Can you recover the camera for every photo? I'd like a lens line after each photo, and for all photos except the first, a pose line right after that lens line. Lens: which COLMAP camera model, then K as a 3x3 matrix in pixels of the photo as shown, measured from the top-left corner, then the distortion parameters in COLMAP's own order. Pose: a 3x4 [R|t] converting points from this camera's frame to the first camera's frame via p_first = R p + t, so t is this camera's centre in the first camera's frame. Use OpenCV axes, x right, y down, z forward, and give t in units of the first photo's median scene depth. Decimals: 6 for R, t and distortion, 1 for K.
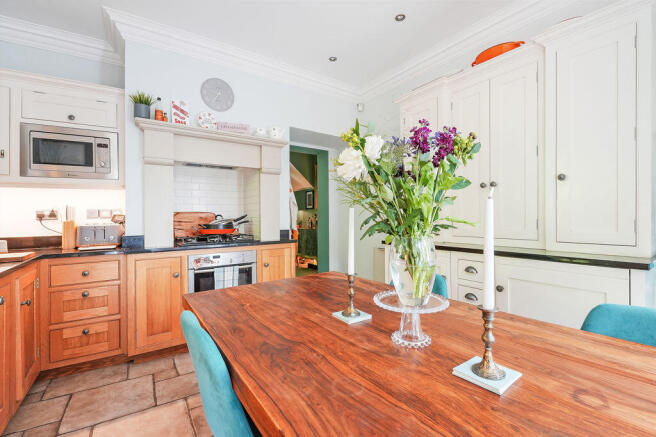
lens RADIAL K [[290.3, 0, 329.1], [0, 290.3, 214.0], [0, 0, 1]] dist [-0.009736, -0.004463]
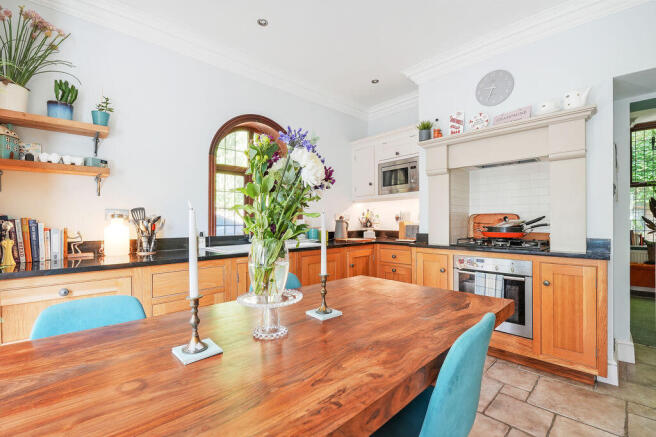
lens RADIAL K [[290.3, 0, 329.5], [0, 290.3, 212.1], [0, 0, 1]] dist [-0.009736, -0.004463]
pose [[0.142920, -0.019693, -0.989538, 0.540945], [0.012650, 0.999757, -0.018070, -0.002323], [0.989653, -0.009936, 0.143134, 0.403738]]
